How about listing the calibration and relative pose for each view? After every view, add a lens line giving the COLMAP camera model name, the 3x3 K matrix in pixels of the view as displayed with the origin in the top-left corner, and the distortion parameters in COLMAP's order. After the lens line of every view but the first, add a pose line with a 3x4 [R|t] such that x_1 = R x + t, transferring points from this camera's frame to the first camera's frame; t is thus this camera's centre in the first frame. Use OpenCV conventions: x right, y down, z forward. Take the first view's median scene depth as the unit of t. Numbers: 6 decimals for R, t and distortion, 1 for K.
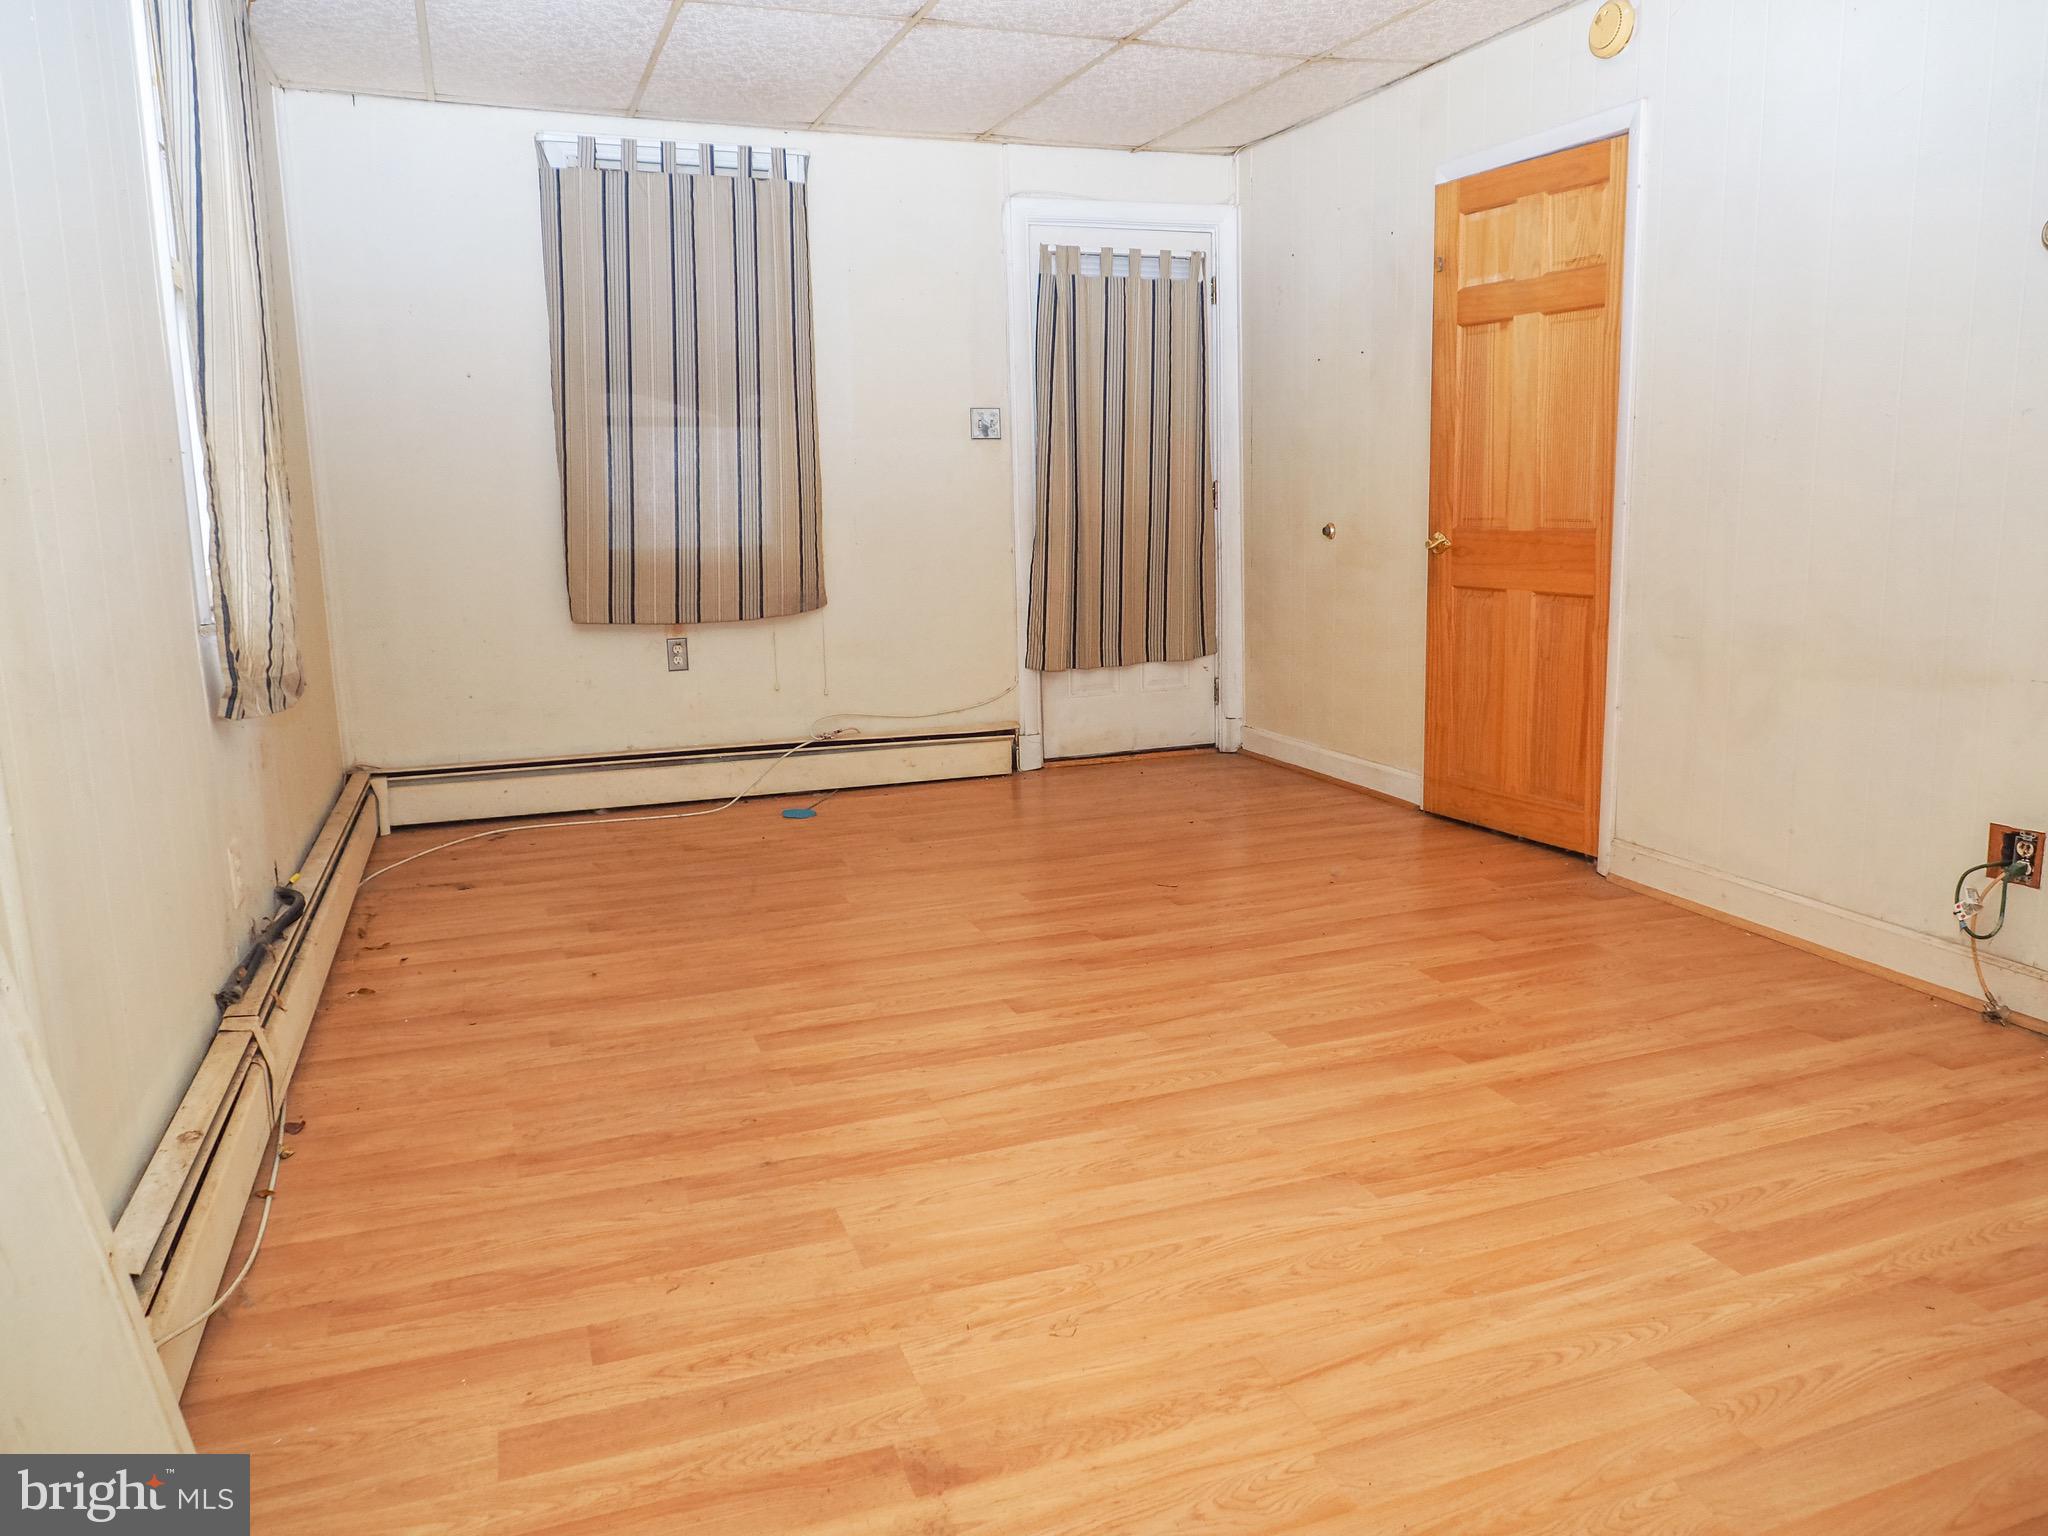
lens RADIAL K [[1462.6, 0, 1021.6], [0, 1462.6, 777.9], [0, 0, 1]] dist [-0.020595, -0.007819]
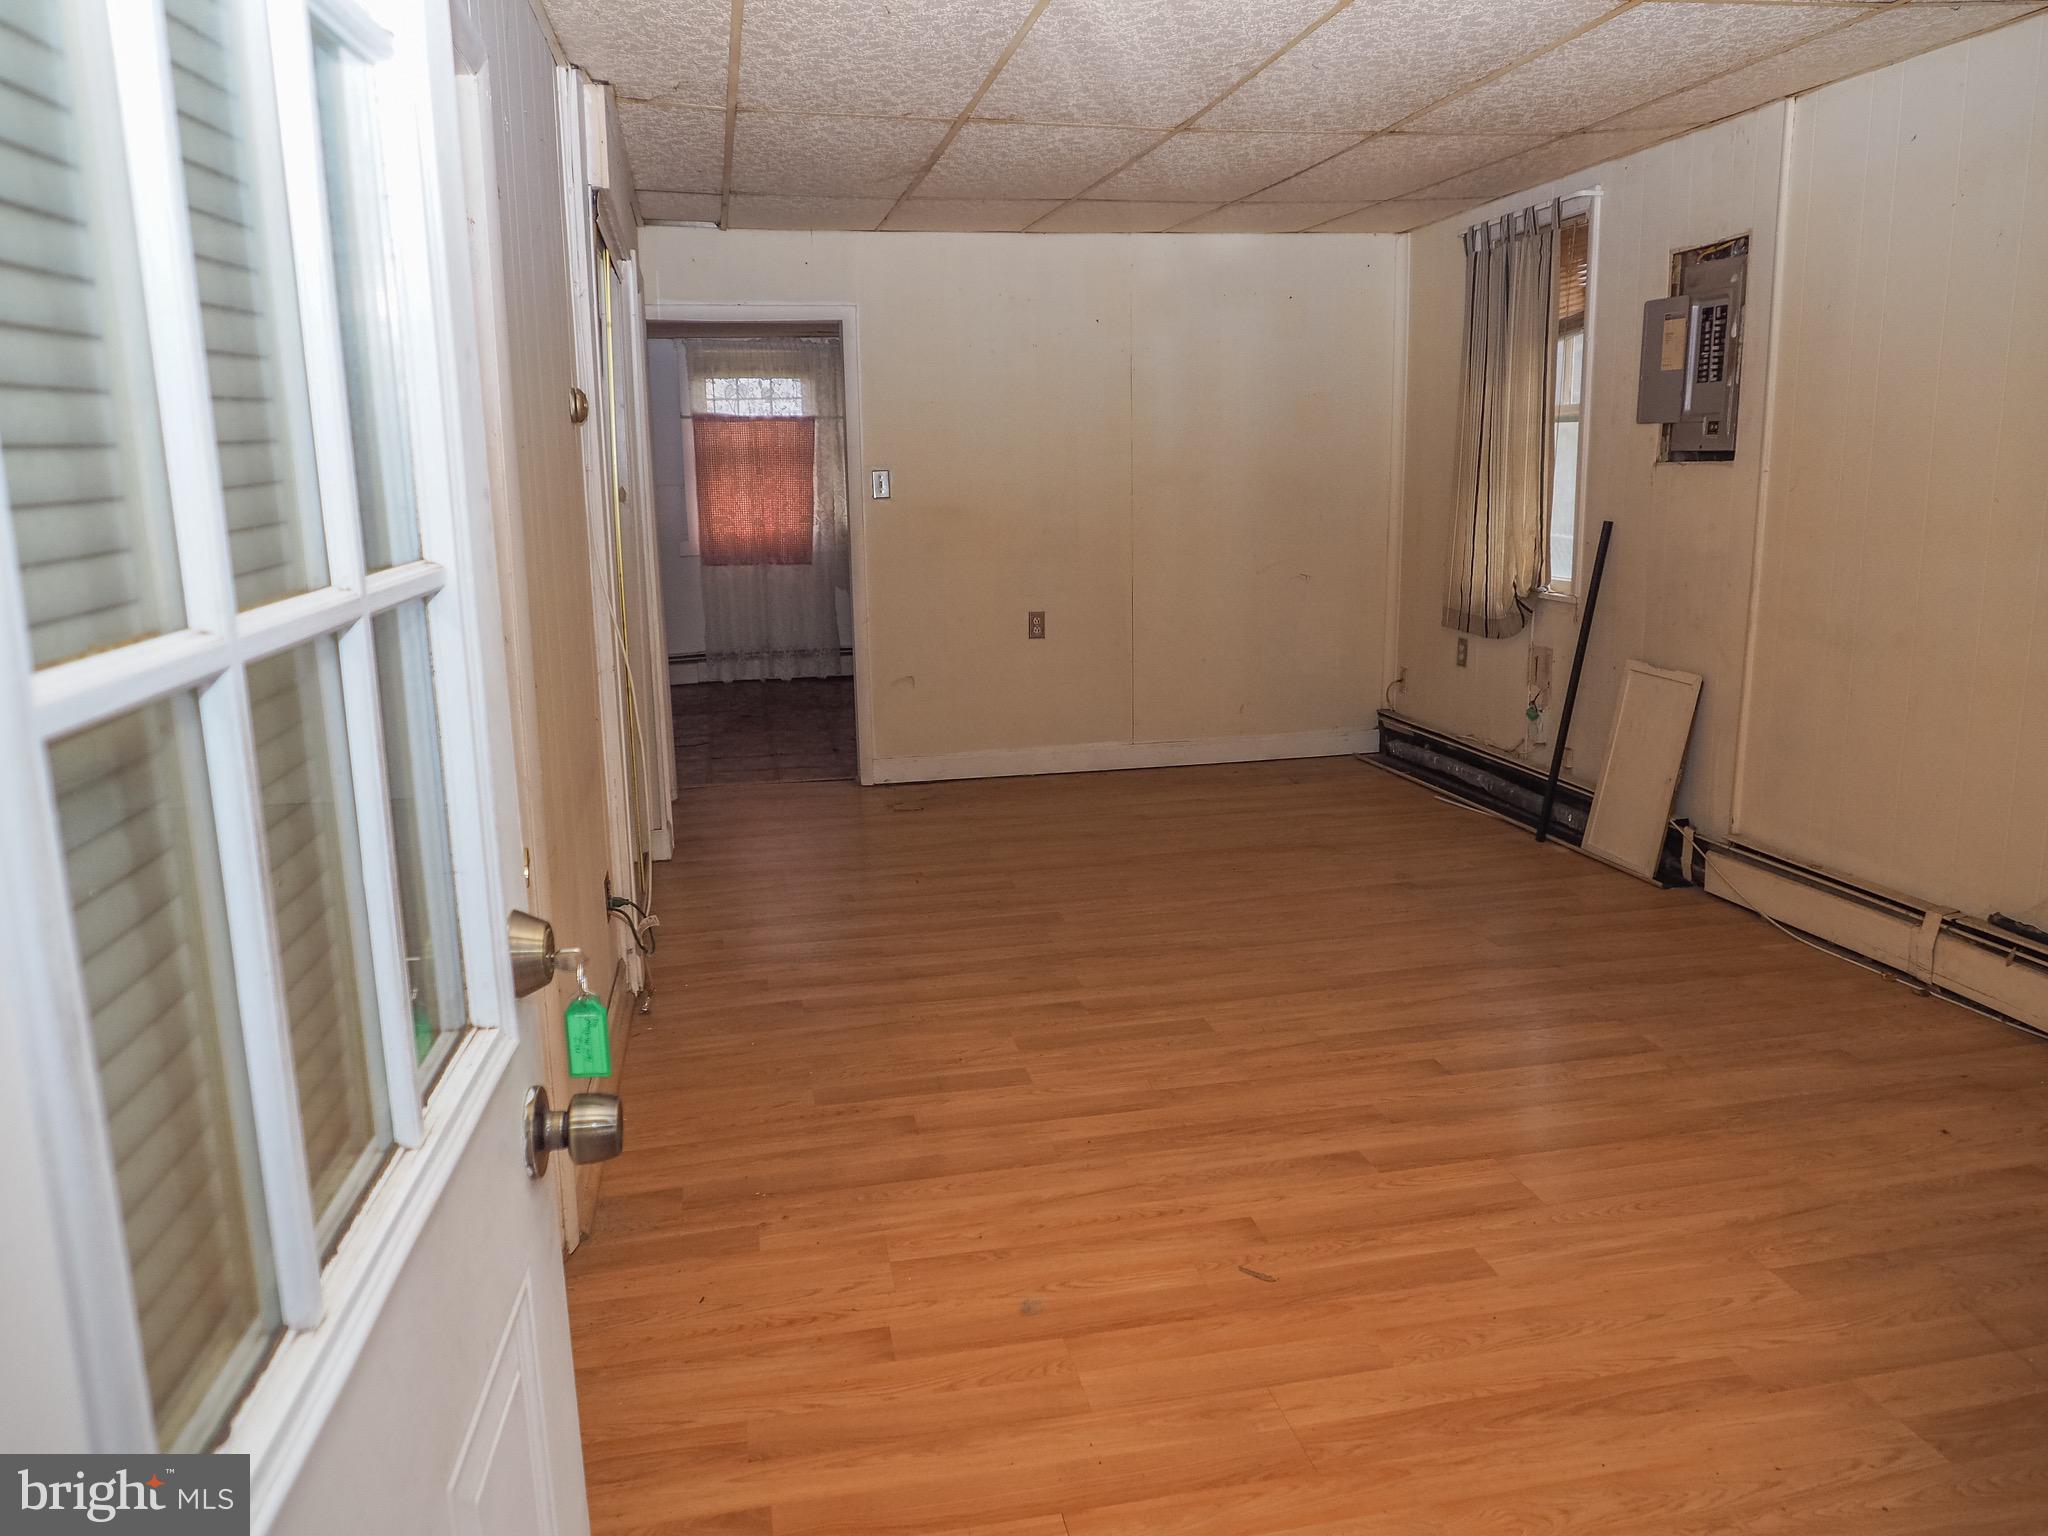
lens RADIAL K [[1462.6, 0, 1019.1], [0, 1462.6, 770.2], [0, 0, 1]] dist [-0.020595, -0.007819]
pose [[-0.987667, 0.011023, 0.156179, 0.115878], [0.071229, 0.919948, 0.385516, -0.428697], [-0.139427, 0.391886, -0.909387, 1.732079]]
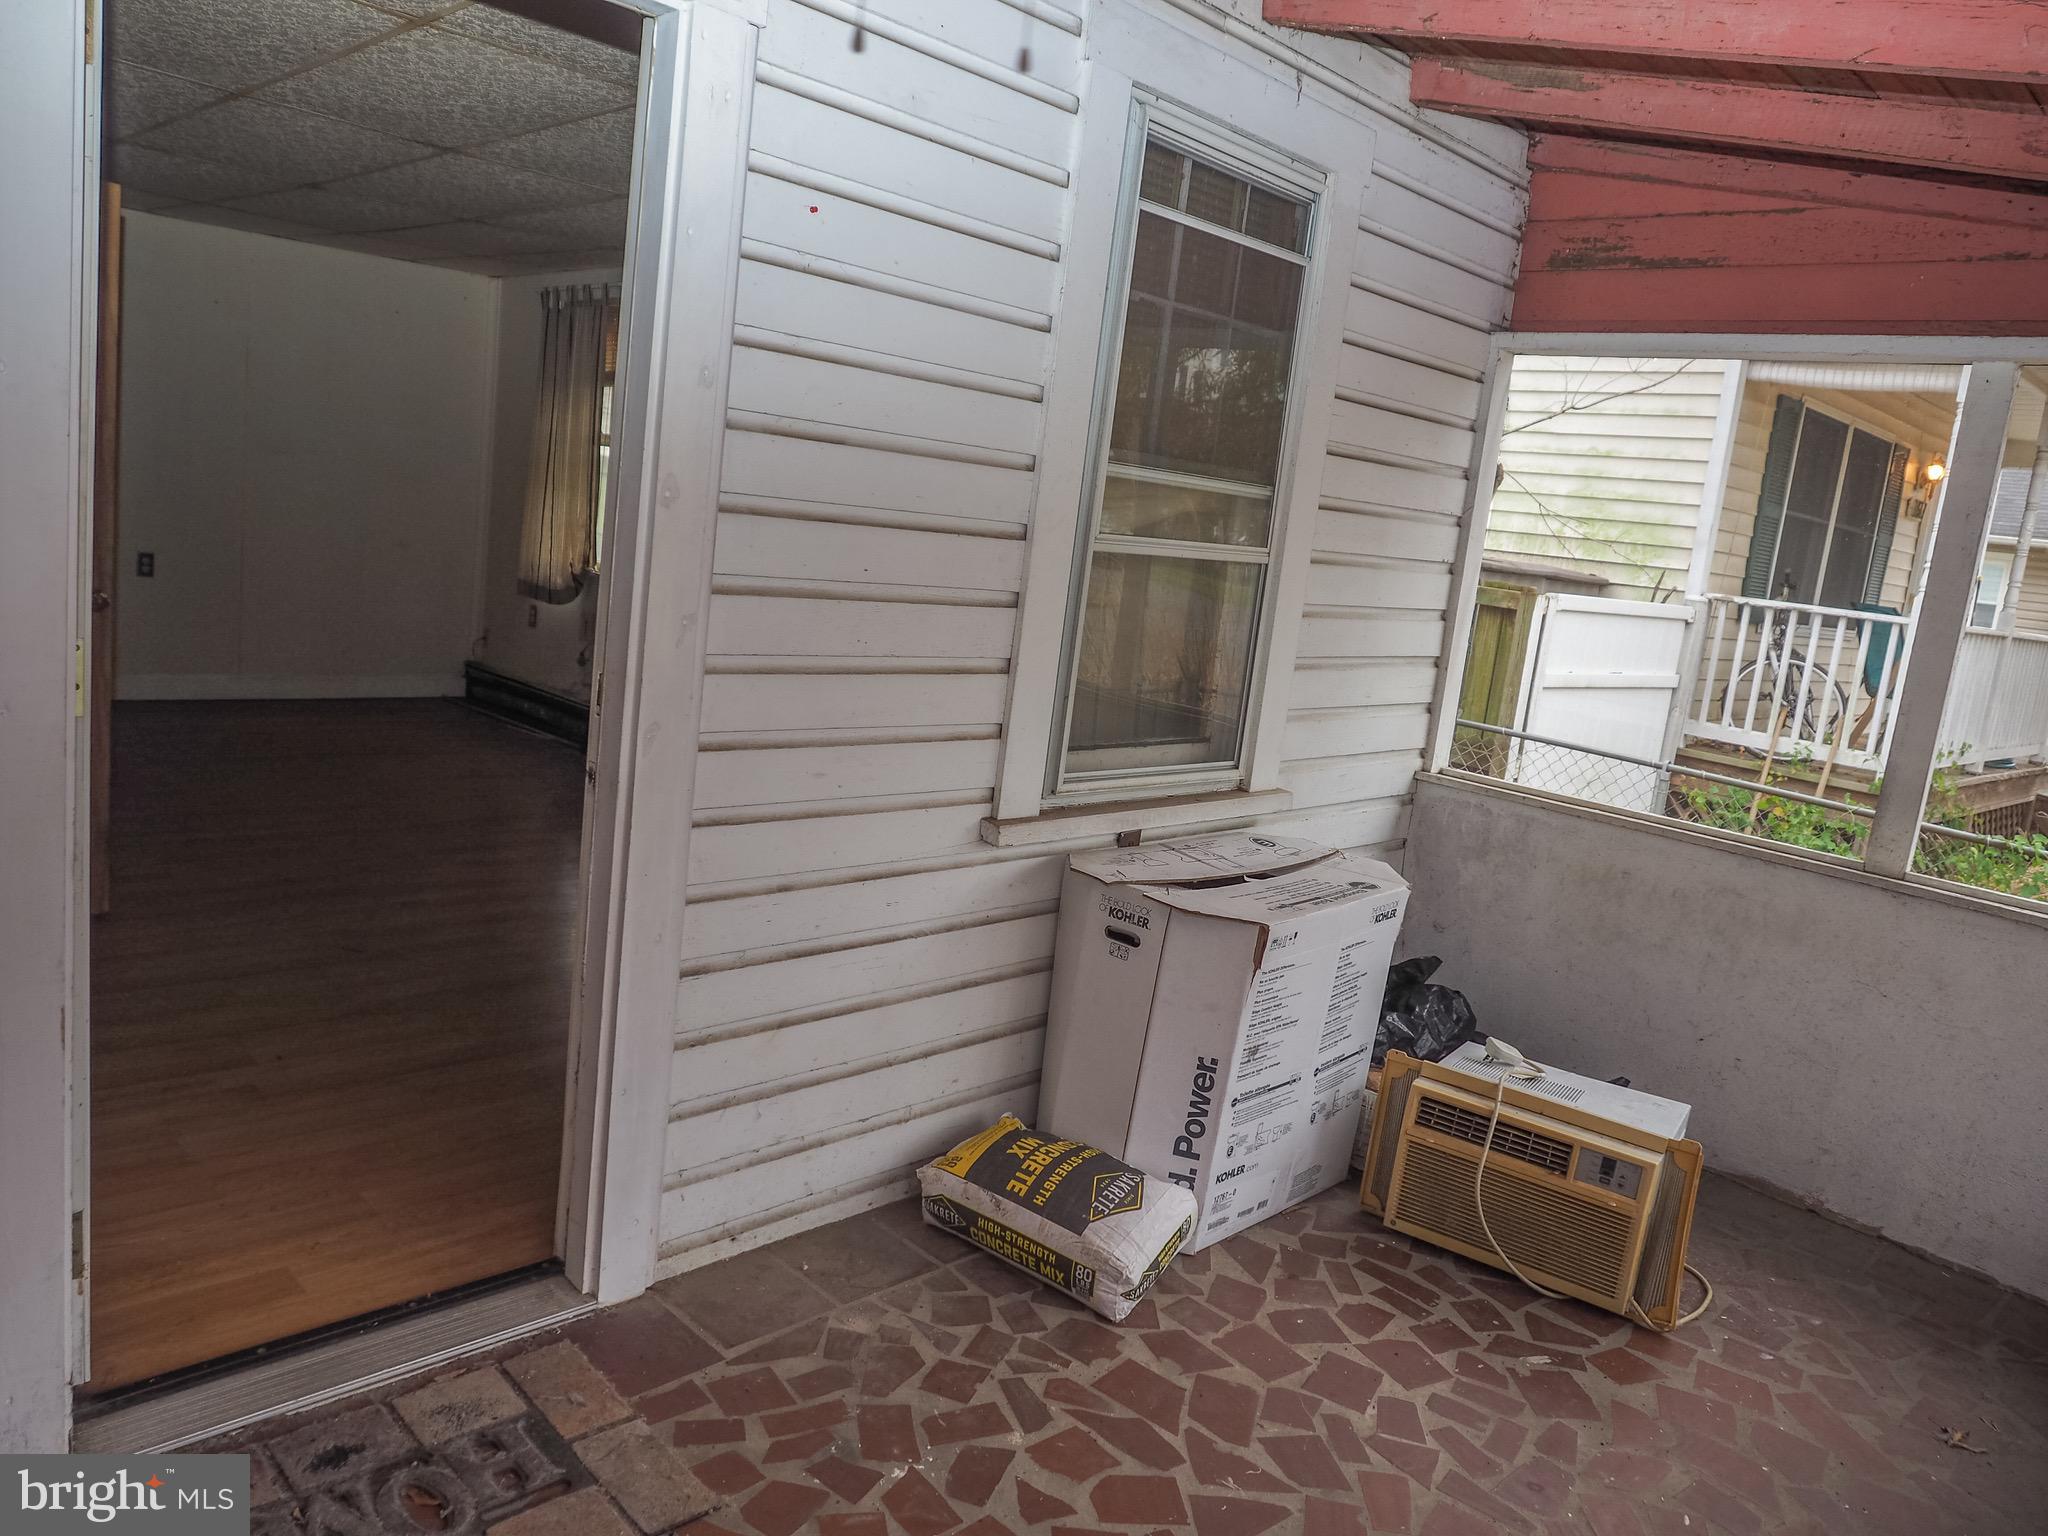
lens RADIAL K [[1462.6, 0, 1031.0], [0, 1462.6, 771.4], [0, 0, 1]] dist [-0.020595, -0.007819]
pose [[-0.904842, -0.008520, -0.425662, 0.118214], [-0.172489, 0.921406, 0.348222, -0.481236], [0.389241, 0.388508, -0.835197, 1.993145]]
